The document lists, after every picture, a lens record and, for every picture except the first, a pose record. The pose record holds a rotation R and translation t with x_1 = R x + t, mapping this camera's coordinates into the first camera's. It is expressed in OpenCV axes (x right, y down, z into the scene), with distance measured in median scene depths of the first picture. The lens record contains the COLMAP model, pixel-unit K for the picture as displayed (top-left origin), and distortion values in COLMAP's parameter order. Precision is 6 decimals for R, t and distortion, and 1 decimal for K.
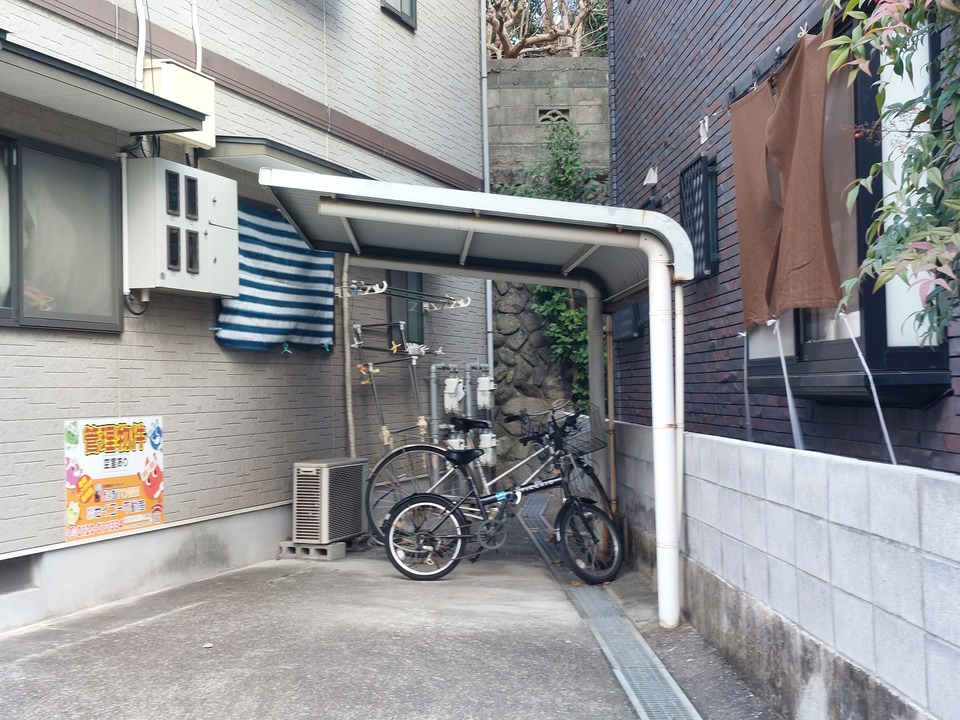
lens RADIAL K [[1364.8, 0, 480.0], [0, 1364.8, 360.0], [0, 0, 1]] dist [0.222833, -0.848002]
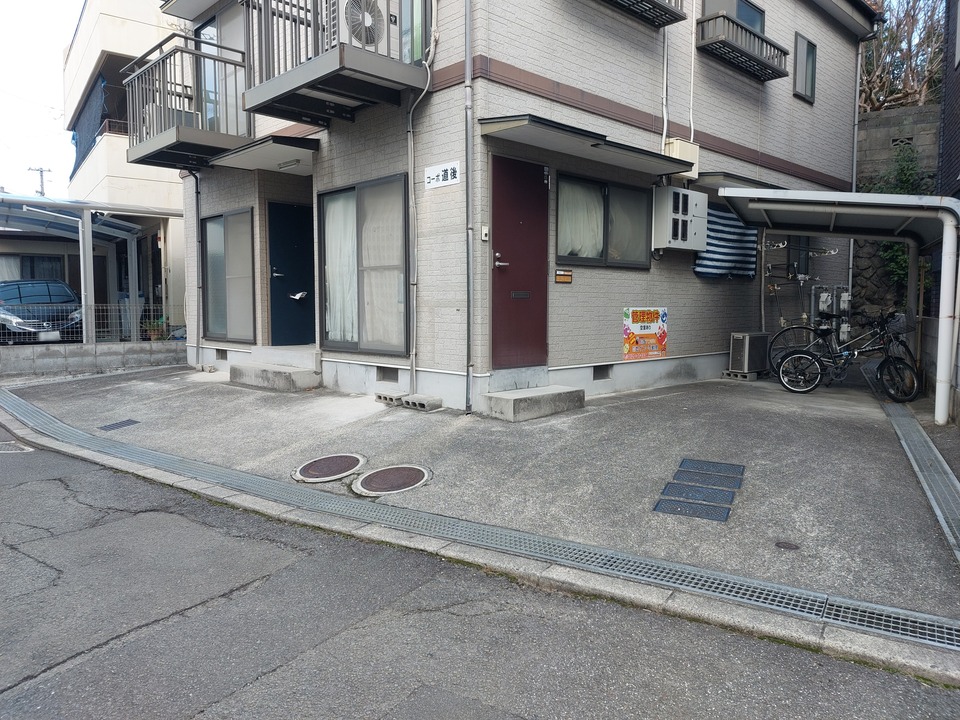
lens RADIAL K [[697.4, 0, 480.0], [0, 697.4, 360.0], [0, 0, 1]] dist [0.080279, -0.092049]
pose [[0.884276, 0.052125, -0.464047, 0.023081], [-0.004361, 0.994629, 0.103414, 0.008922], [0.466945, -0.089423, 0.879753, -0.104650]]
